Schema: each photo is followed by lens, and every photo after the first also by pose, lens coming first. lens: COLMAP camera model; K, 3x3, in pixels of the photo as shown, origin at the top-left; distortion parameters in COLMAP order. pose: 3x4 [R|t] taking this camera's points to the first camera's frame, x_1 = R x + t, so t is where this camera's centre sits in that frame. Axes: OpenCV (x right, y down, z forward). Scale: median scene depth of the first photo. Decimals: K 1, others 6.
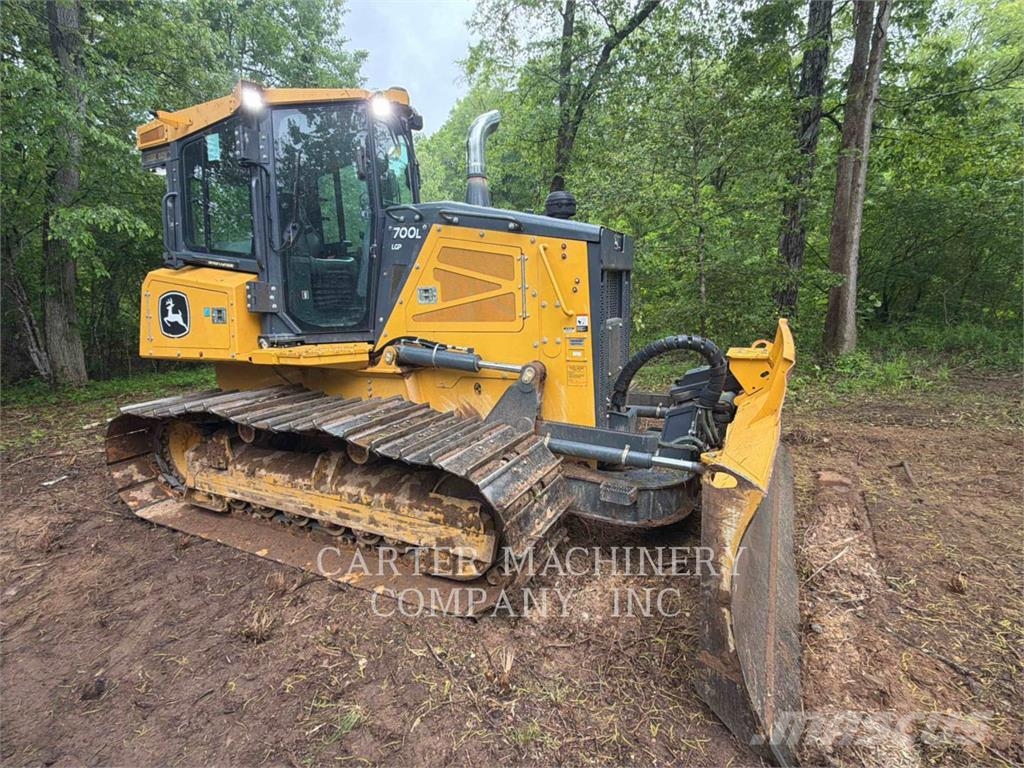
lens RADIAL K [[515.0, 0, 512.0], [0, 515.0, 384.0], [0, 0, 1]] dist [-0.001585, 0.000540]
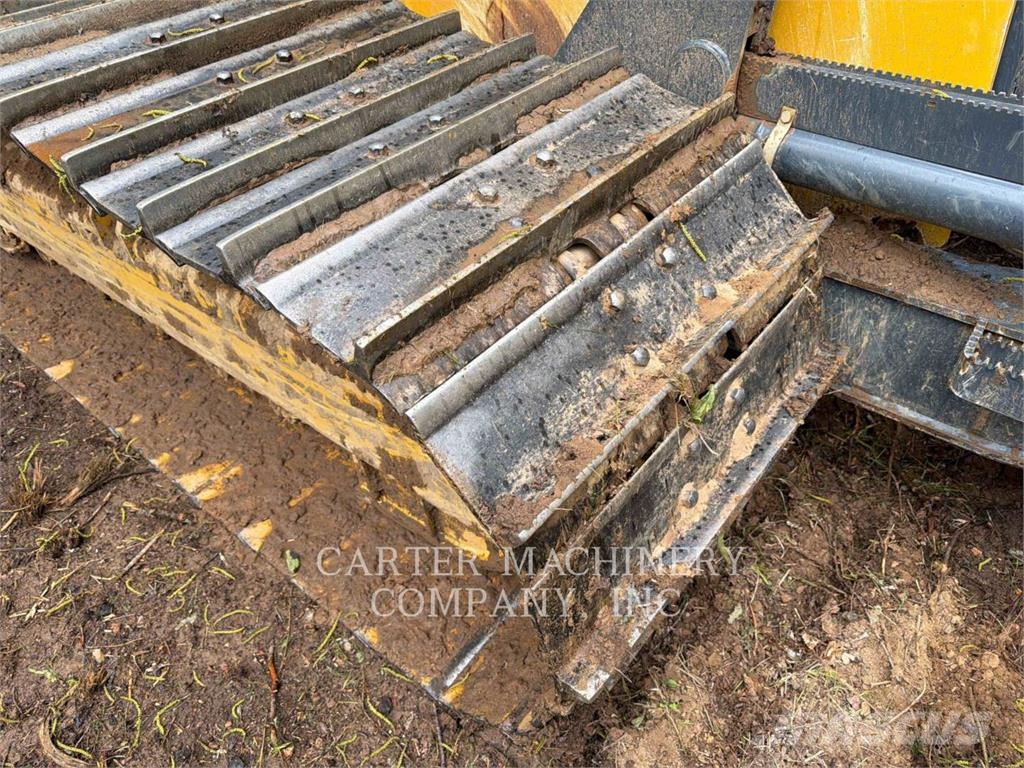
lens RADIAL K [[729.0, 0, 512.0], [0, 729.0, 384.0], [0, 0, 1]] dist [0.009723, 0.000538]
pose [[0.970459, 0.110169, -0.214643, 0.033342], [0.015894, 0.858529, 0.512519, 0.024967], [0.240741, -0.500791, 0.831416, 0.650363]]
